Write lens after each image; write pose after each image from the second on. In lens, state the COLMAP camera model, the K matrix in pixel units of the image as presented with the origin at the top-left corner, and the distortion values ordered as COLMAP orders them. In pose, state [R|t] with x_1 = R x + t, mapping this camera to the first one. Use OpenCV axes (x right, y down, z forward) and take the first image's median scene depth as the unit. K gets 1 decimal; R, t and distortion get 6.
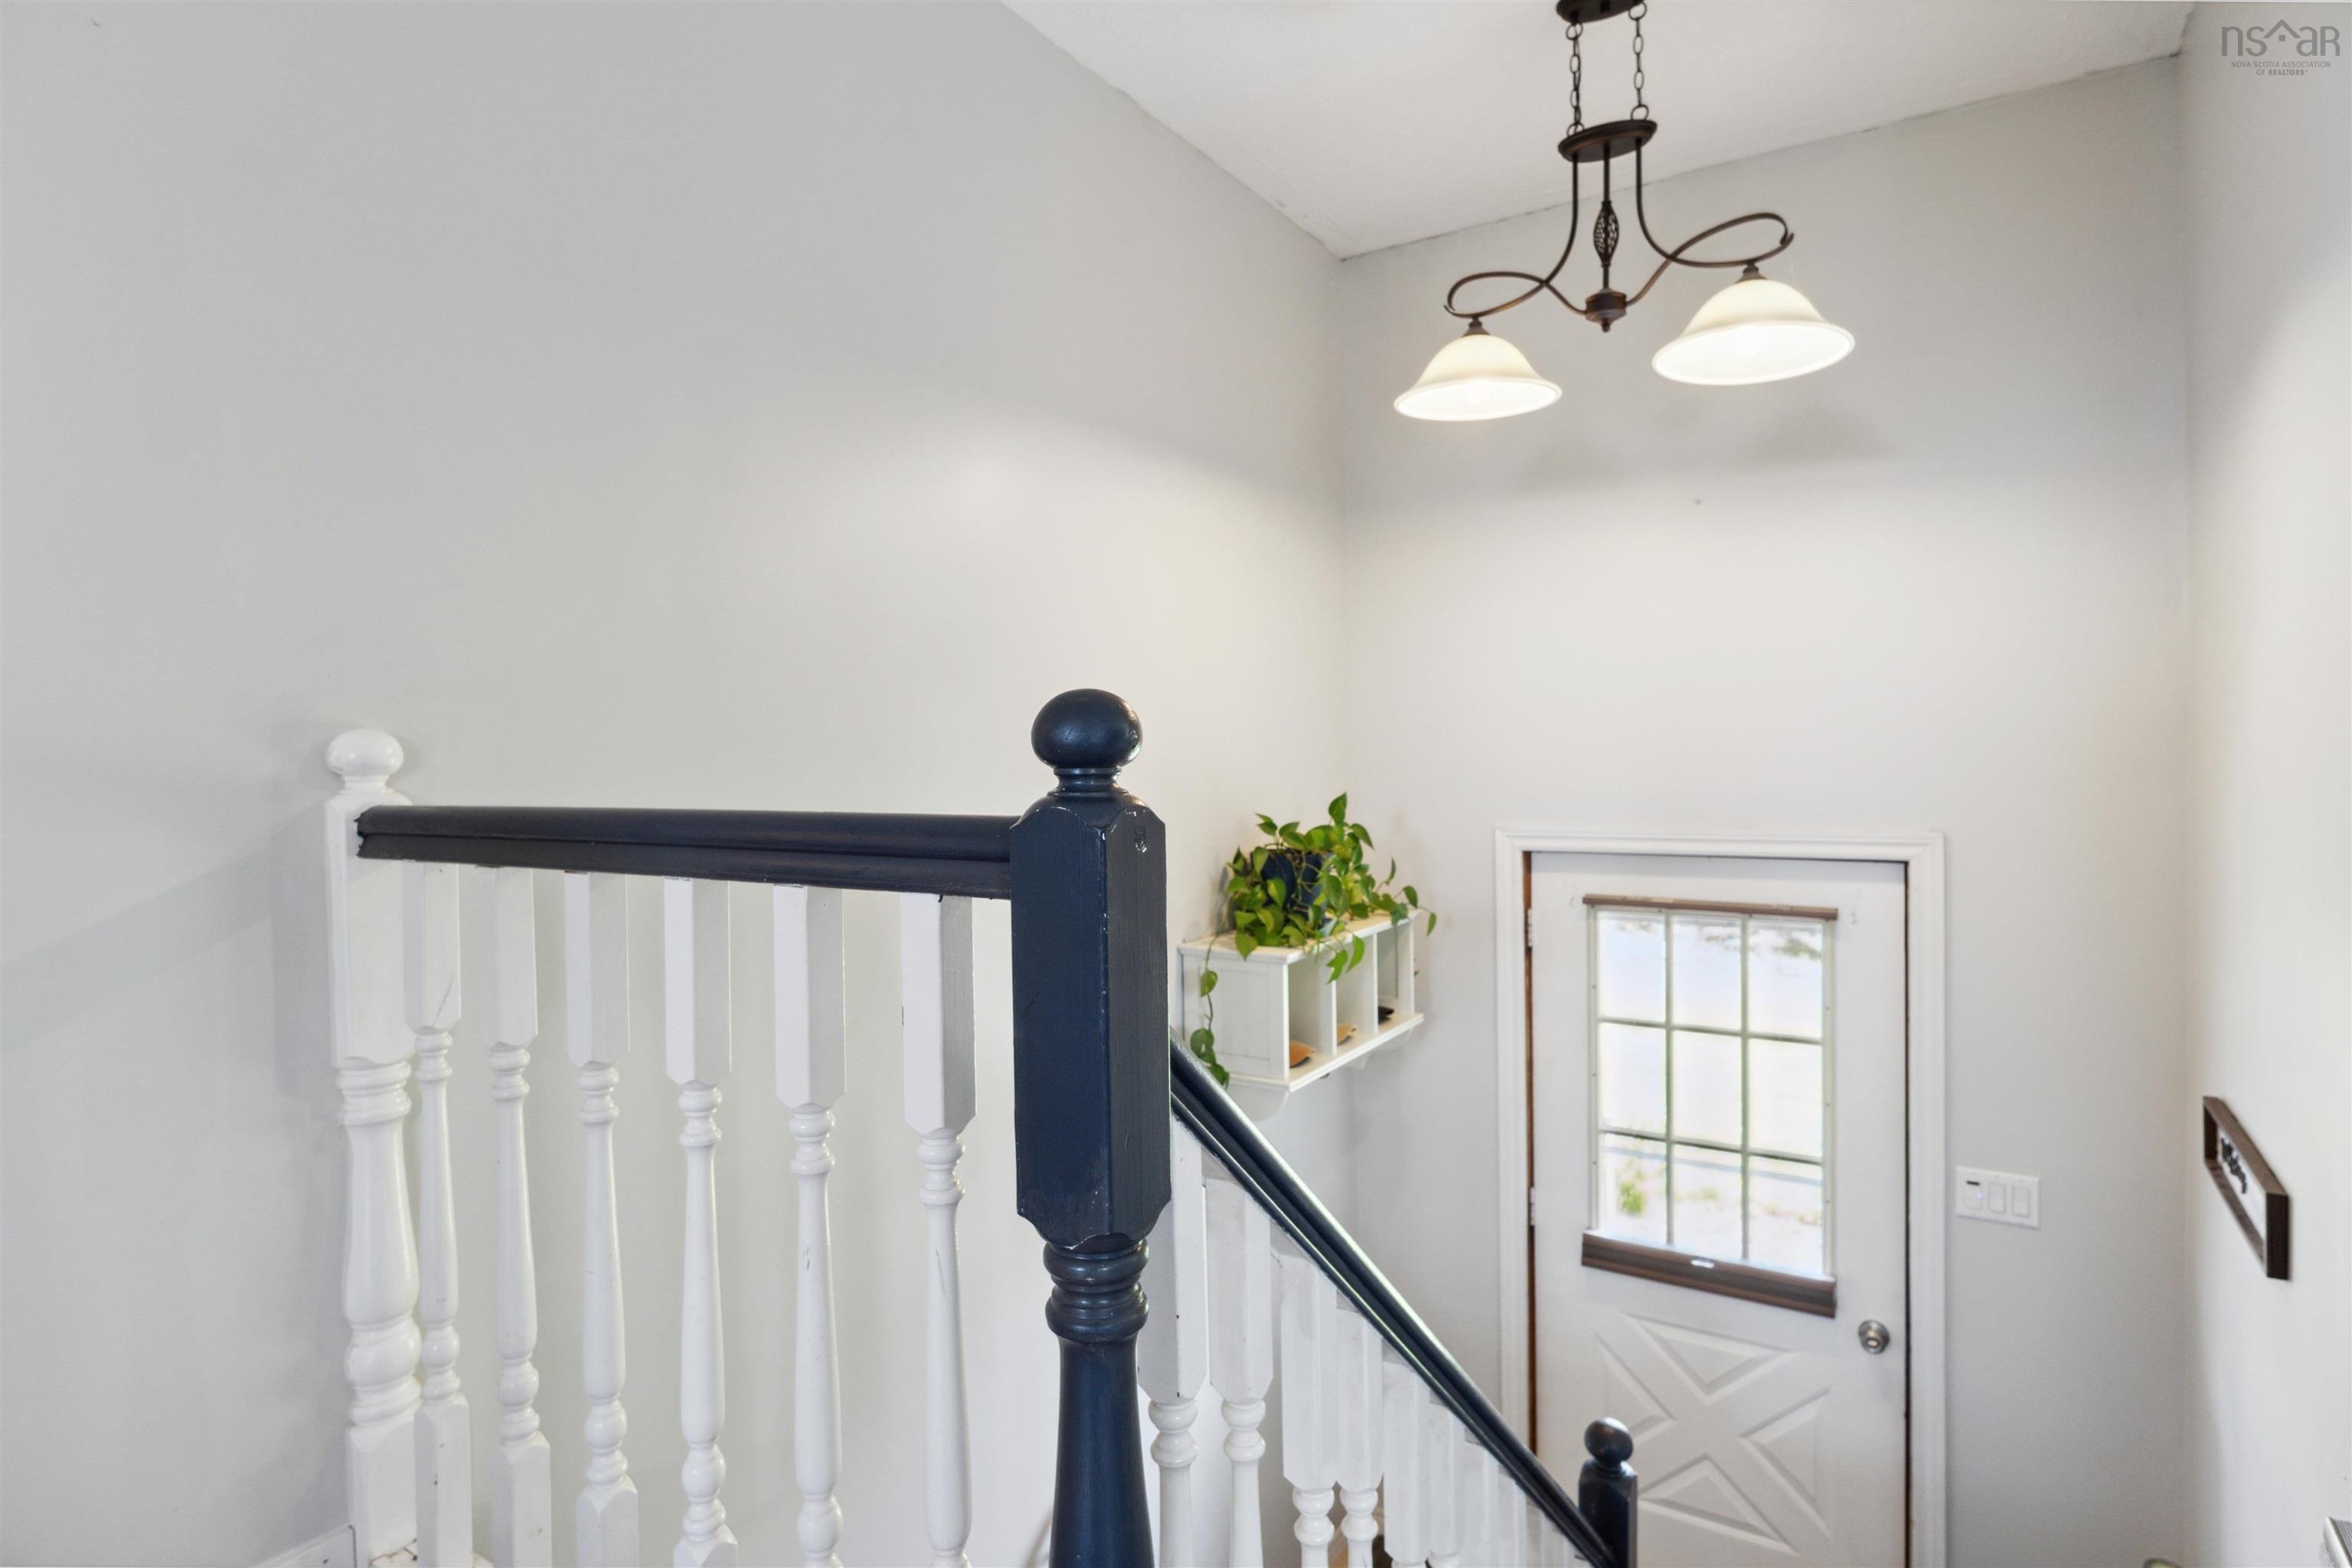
lens RADIAL K [[1240.1, 0, 1174.7], [0, 1240.1, 781.9], [0, 0, 1]] dist [-0.029741, -0.000211]
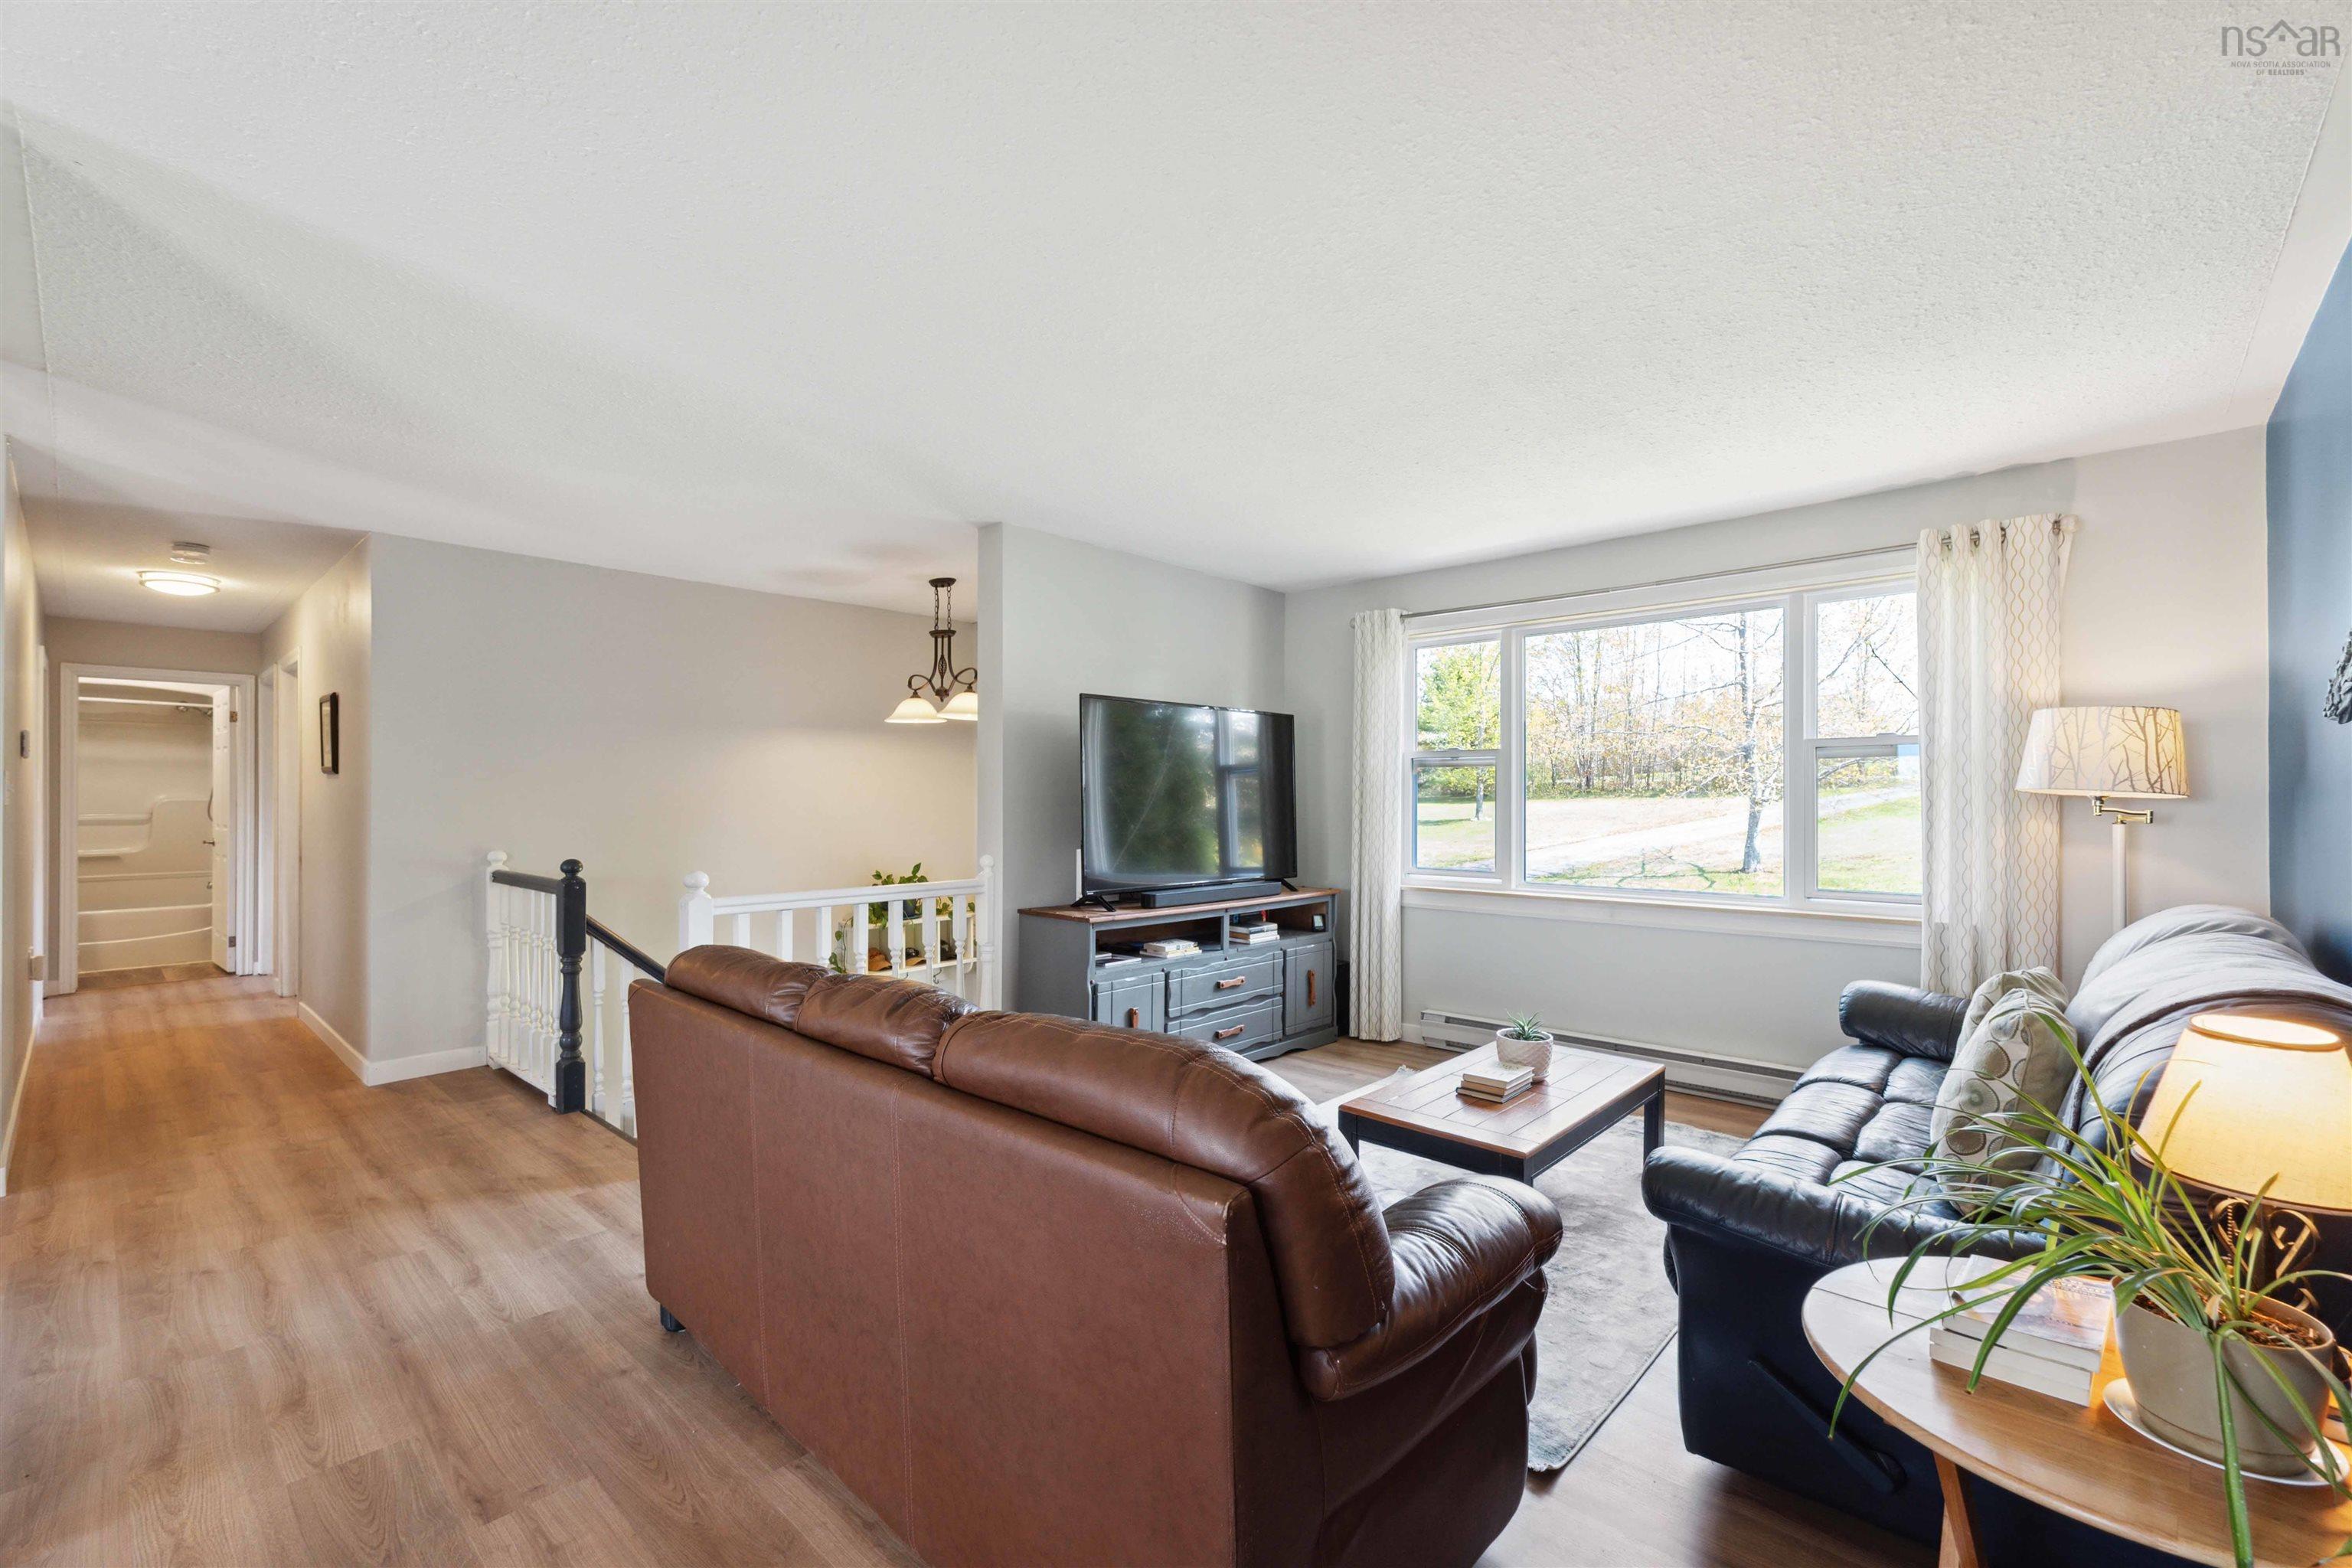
lens RADIAL K [[1013.6, 0, 1178.5], [0, 1013.6, 788.5], [0, 0, 1]] dist [0.000657, 0.000012]
pose [[0.982969, 0.014983, -0.183162, 2.259657], [-0.020486, 0.999393, -0.028188, -0.207016], [0.182629, 0.031460, 0.982679, -1.983889]]
